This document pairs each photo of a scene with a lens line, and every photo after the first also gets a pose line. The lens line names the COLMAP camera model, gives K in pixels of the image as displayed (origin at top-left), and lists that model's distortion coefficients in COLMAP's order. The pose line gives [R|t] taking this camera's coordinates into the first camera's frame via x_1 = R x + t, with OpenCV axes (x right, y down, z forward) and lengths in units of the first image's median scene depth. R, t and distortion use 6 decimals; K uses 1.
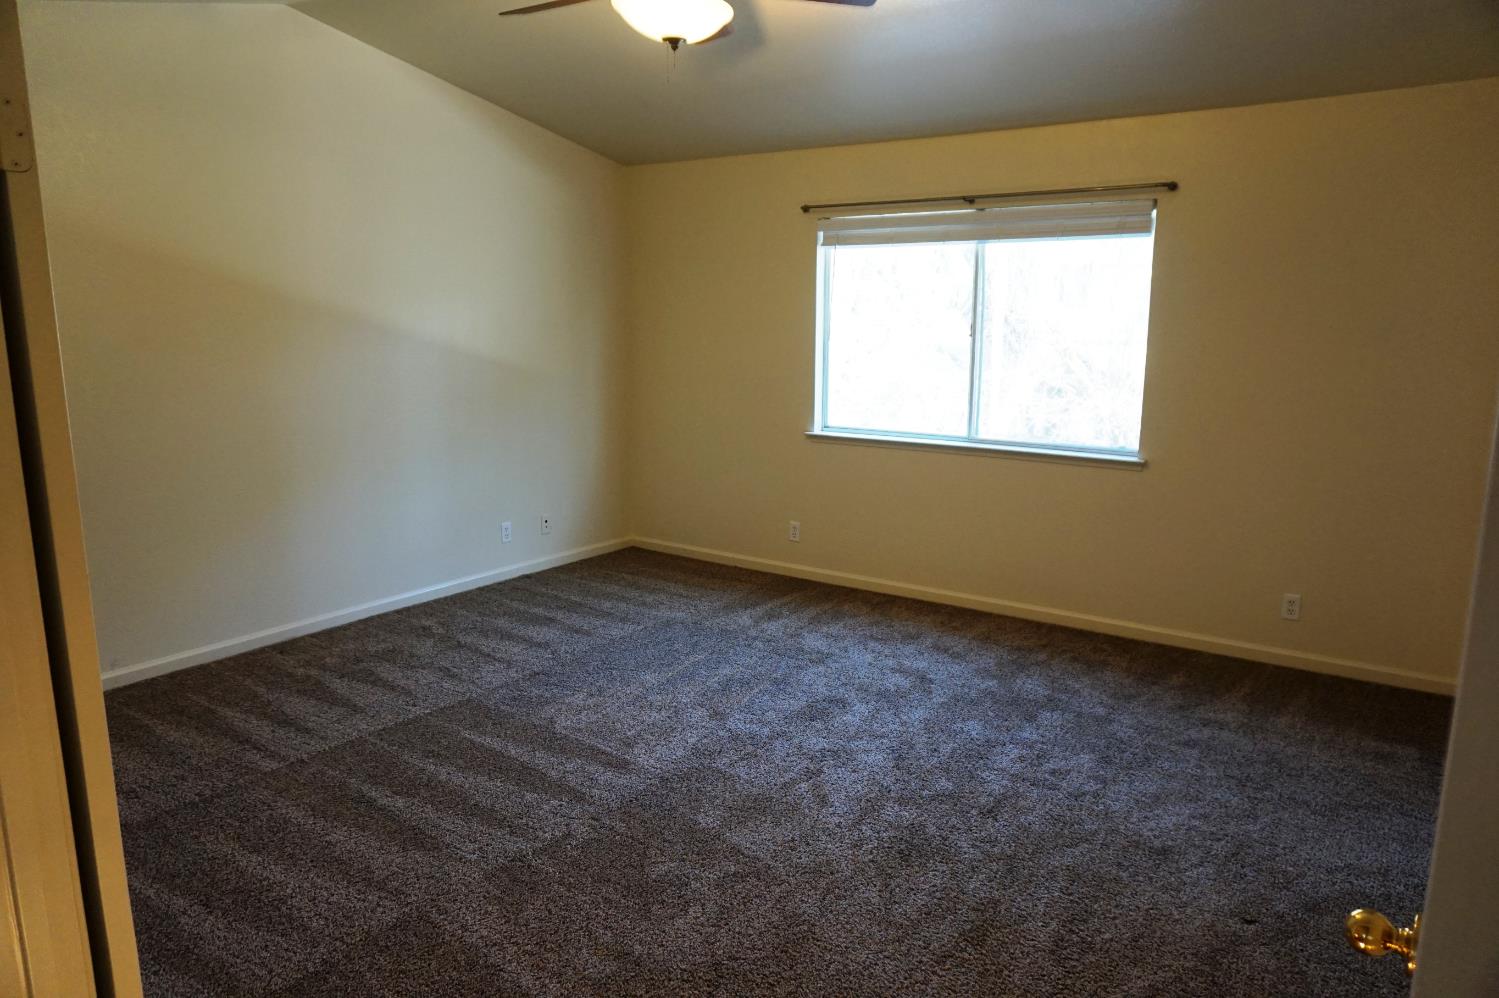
lens RADIAL K [[1010.1, 0, 749.5], [0, 1010.1, 499.0], [0, 0, 1]] dist [-0.058266, 0.052485]
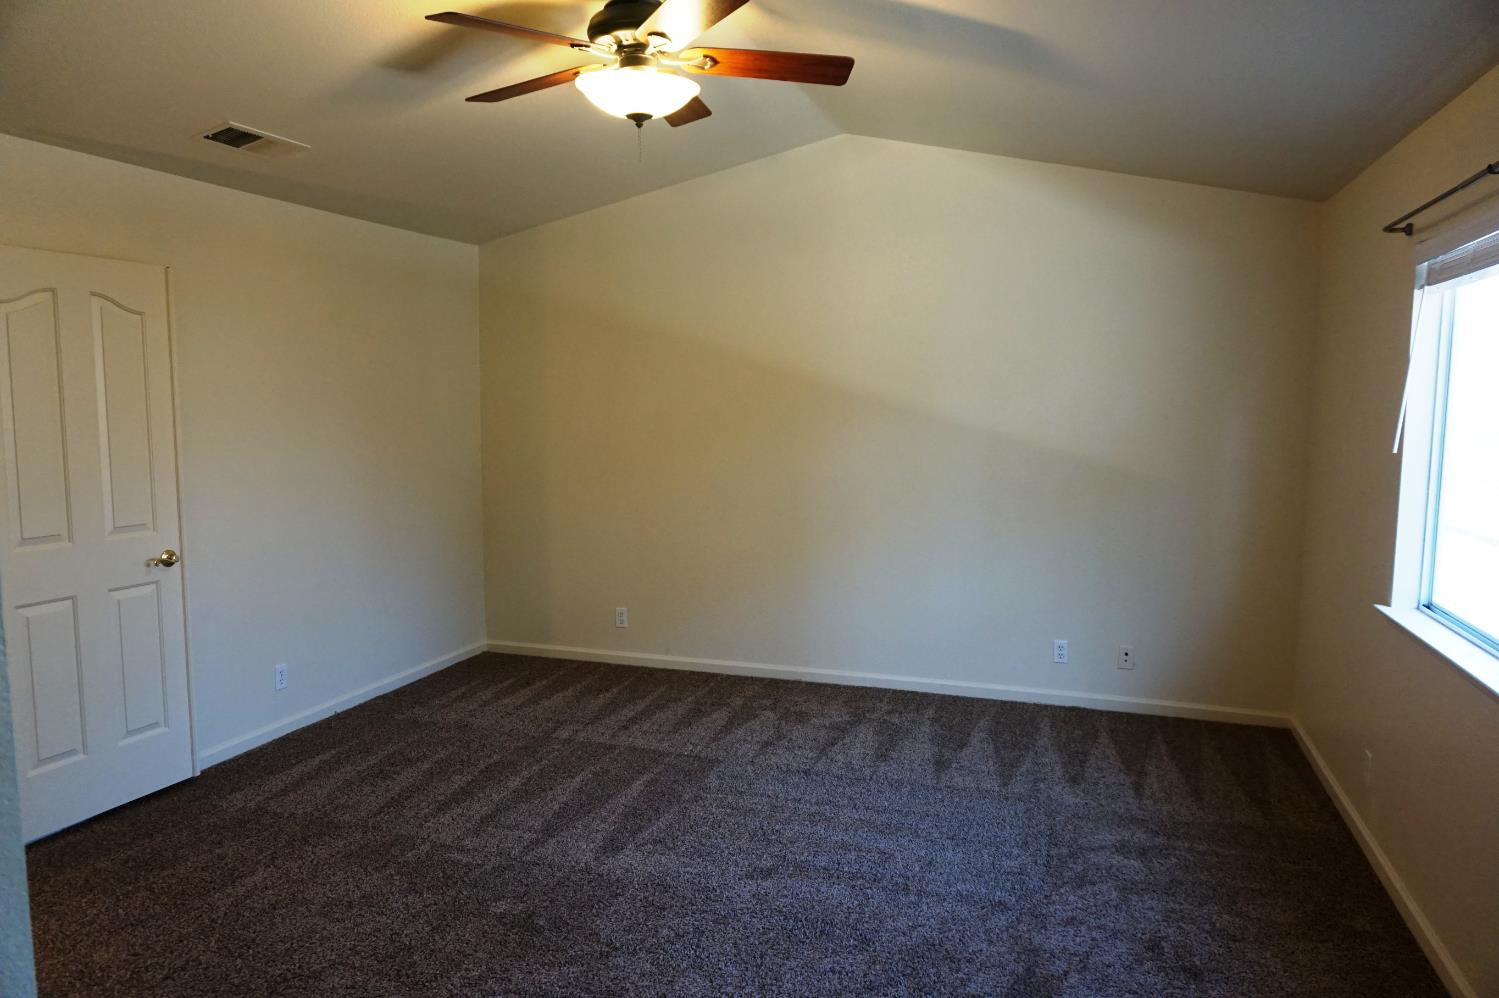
lens RADIAL K [[1010.1, 0, 749.5], [0, 1010.1, 499.0], [0, 0, 1]] dist [-0.058266, 0.052485]
pose [[0.297188, 0.095362, -0.950045, 0.607388], [-0.185483, 0.981811, 0.040529, -0.100483], [0.936630, 0.164172, 0.309471, 0.574343]]
